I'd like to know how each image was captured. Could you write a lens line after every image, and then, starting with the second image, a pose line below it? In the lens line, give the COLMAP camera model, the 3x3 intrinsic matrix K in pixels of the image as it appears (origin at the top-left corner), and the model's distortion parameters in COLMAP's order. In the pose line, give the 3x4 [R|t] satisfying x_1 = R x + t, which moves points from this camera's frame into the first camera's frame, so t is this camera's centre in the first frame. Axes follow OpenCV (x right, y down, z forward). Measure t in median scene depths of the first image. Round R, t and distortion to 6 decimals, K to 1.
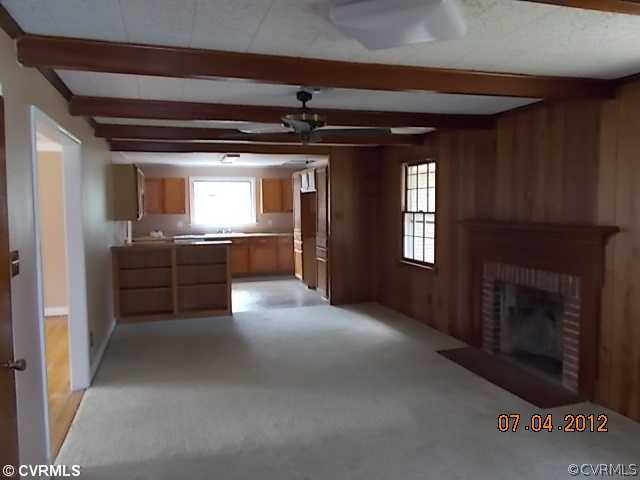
lens RADIAL K [[491.2, 0, 320.0], [0, 491.2, 240.0], [0, 0, 1]] dist [-0.001062, -0.002408]
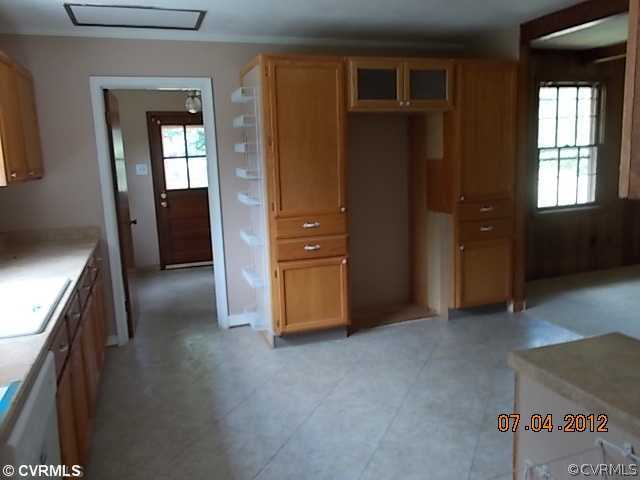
lens RADIAL K [[491.2, 0, 320.0], [0, 491.2, 240.0], [0, 0, 1]] dist [-0.001062, -0.002408]
pose [[-0.042934, -0.149445, 0.987837, -0.363252], [0.120086, 0.980809, 0.153601, -0.046573], [-0.991835, 0.125220, -0.024163, 0.860596]]
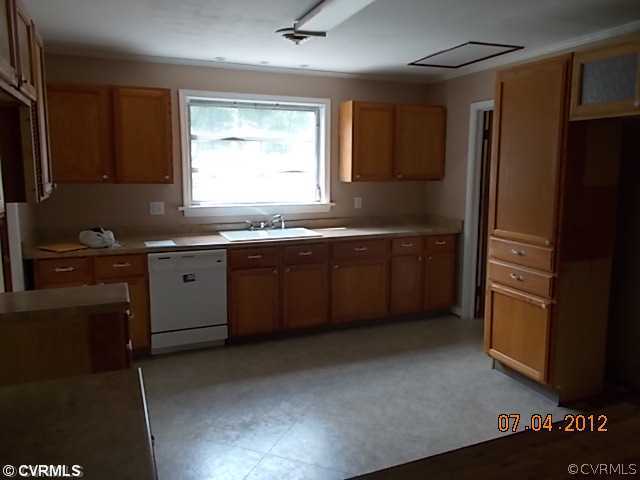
lens RADIAL K [[491.2, 0, 320.0], [0, 491.2, 240.0], [0, 0, 1]] dist [-0.001062, -0.002408]
pose [[0.996495, 0.000067, 0.083657, -0.188633], [-0.005422, 0.997949, 0.063783, -0.032413], [-0.083481, -0.064013, 0.994451, 0.592495]]
